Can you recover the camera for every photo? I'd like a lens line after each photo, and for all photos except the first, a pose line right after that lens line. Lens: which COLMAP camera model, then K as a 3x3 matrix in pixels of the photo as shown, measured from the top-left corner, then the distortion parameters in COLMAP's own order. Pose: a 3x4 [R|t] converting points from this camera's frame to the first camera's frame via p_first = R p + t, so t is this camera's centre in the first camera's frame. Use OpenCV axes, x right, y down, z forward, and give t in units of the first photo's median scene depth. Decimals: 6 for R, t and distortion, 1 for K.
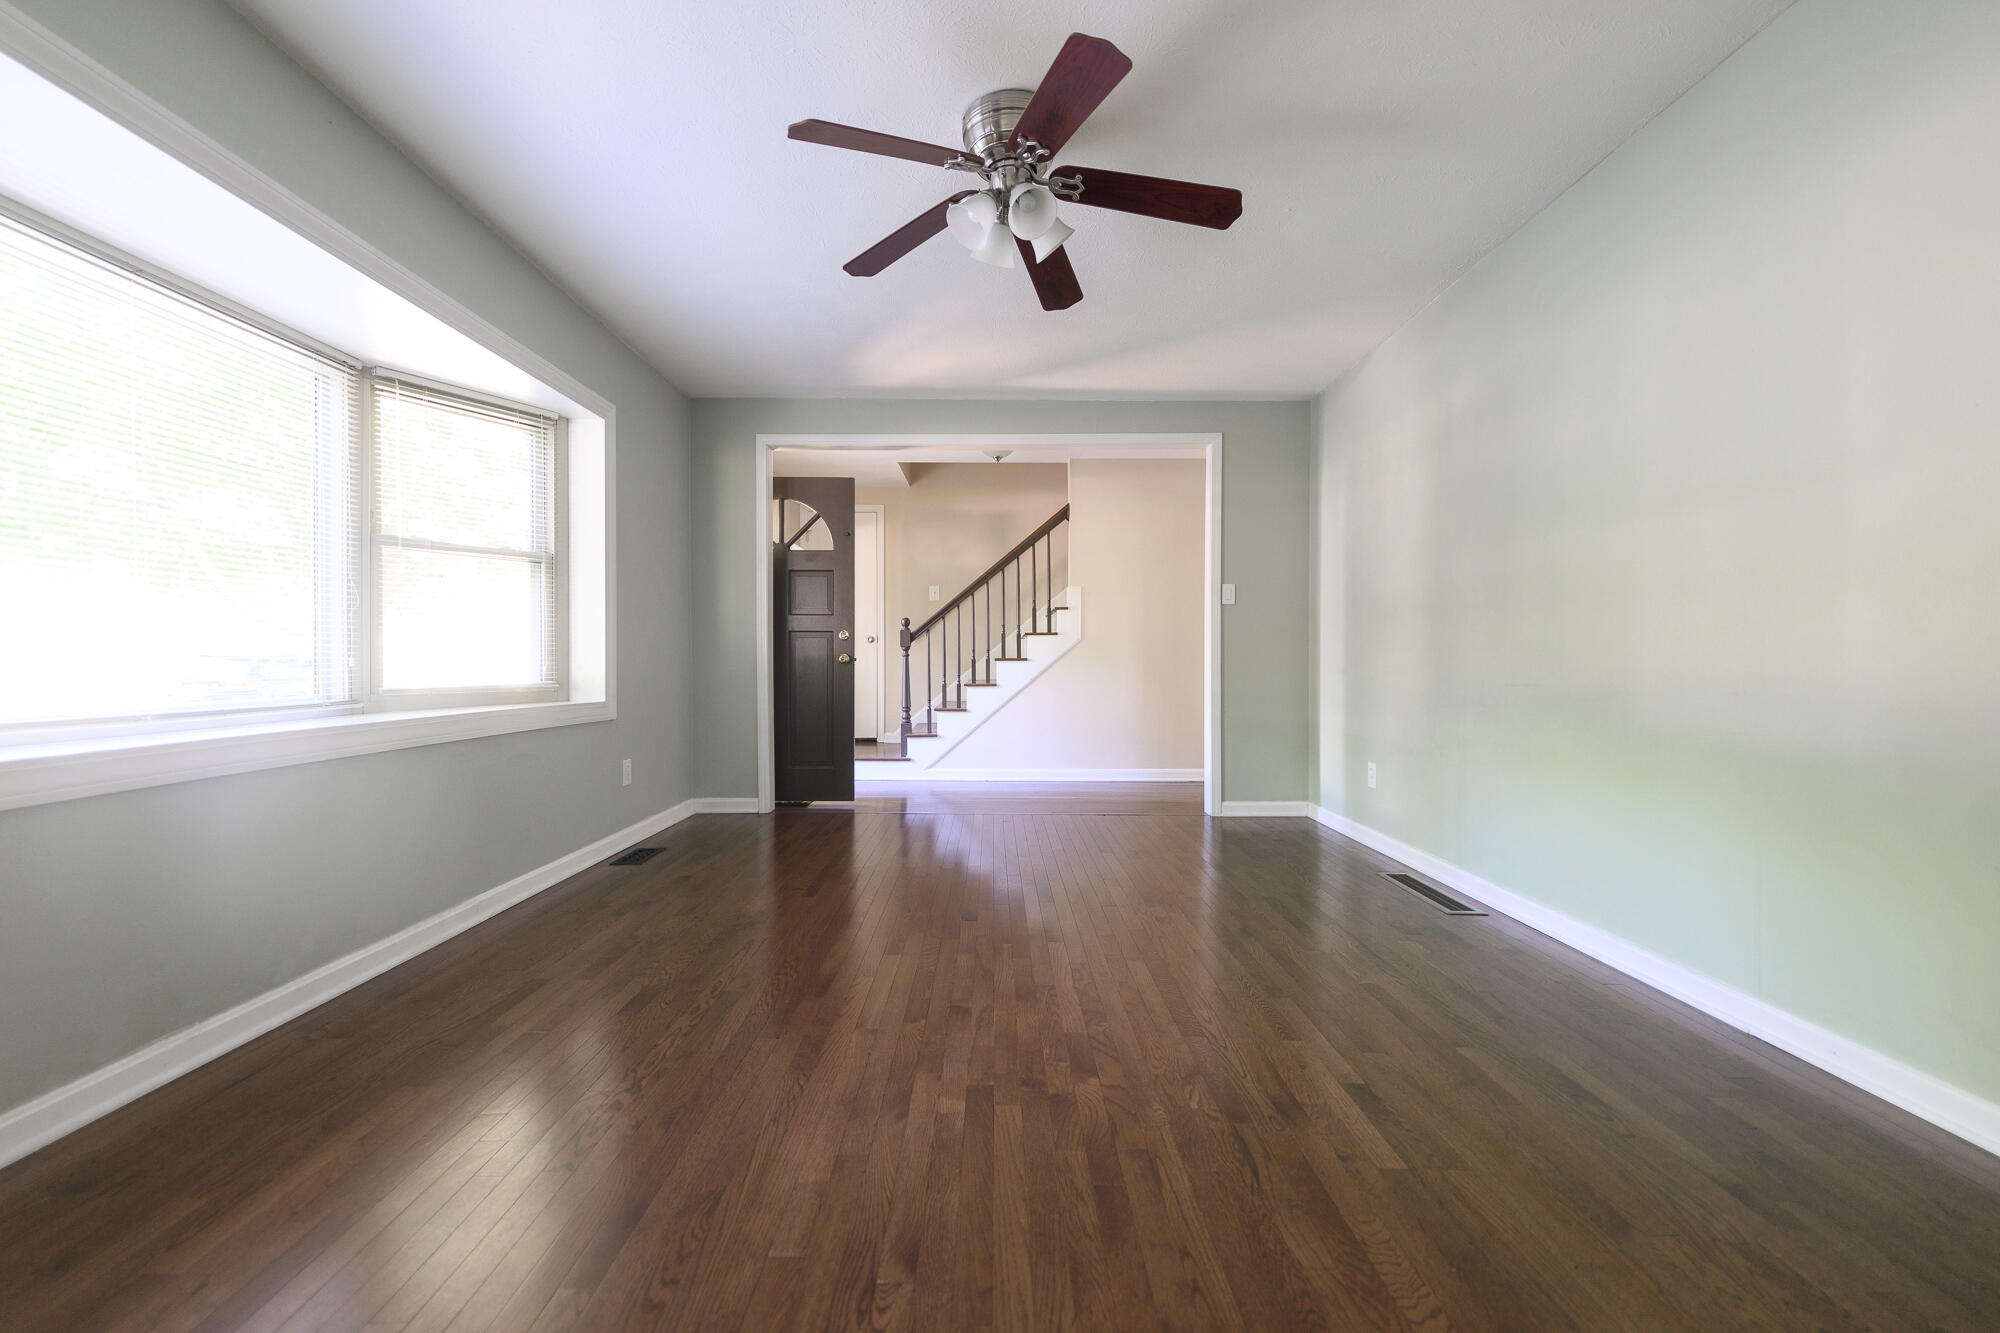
lens RADIAL K [[804.5, 0, 1000.0], [0, 804.5, 666.5], [0, 0, 1]] dist [-0.000452, -0.000034]
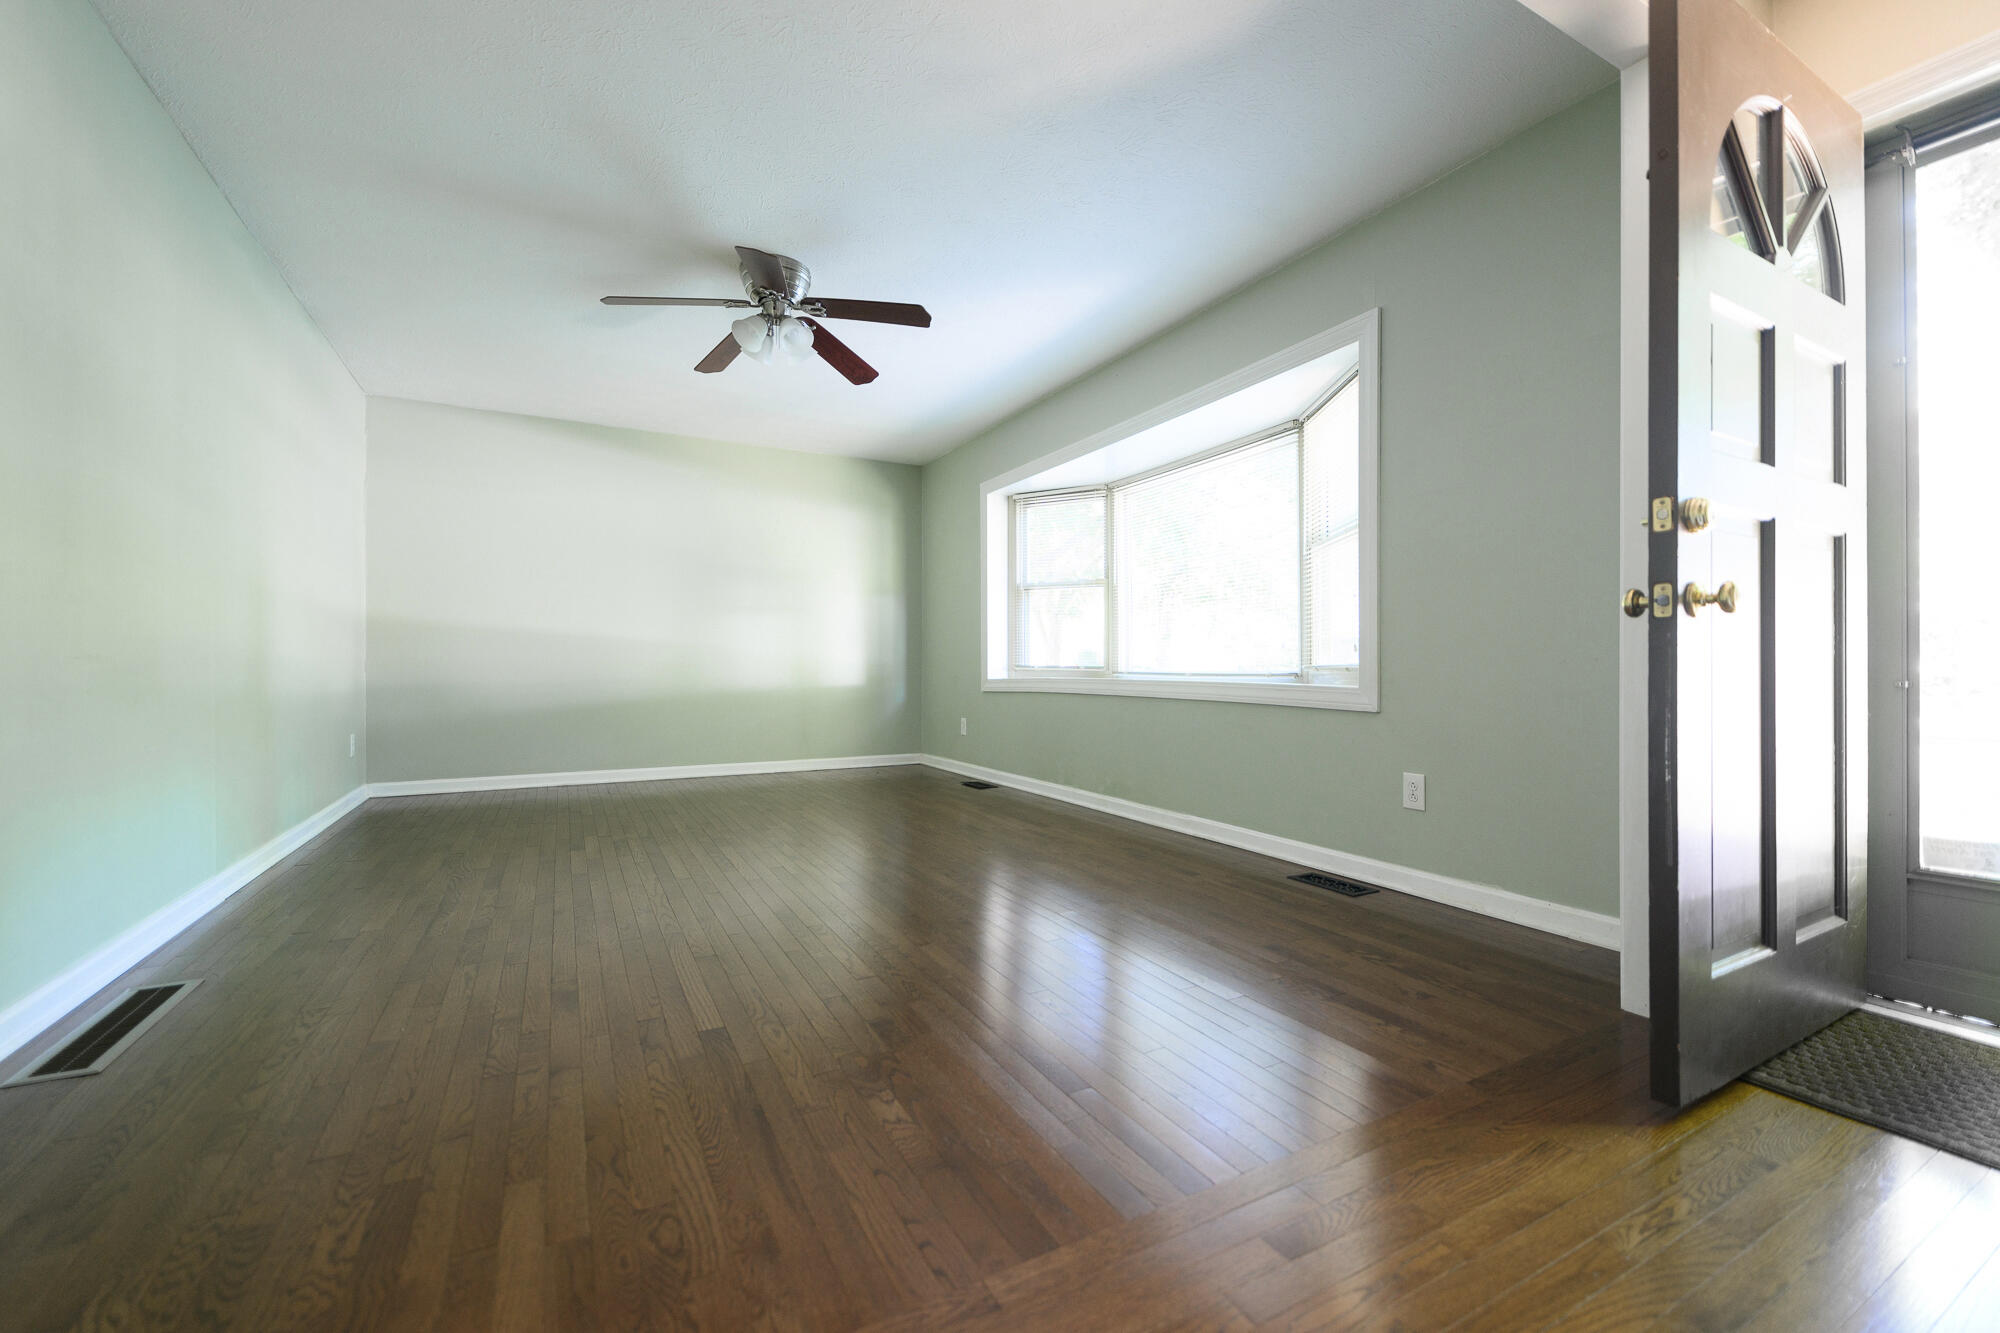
lens RADIAL K [[804.5, 0, 1000.0], [0, 804.5, 666.5], [0, 0, 1]] dist [-0.000452, -0.000034]
pose [[-0.882316, 0.001557, -0.470654, 0.255990], [-0.002313, 0.999968, 0.007644, 0.020379], [0.470651, 0.007833, -0.882285, 1.870280]]
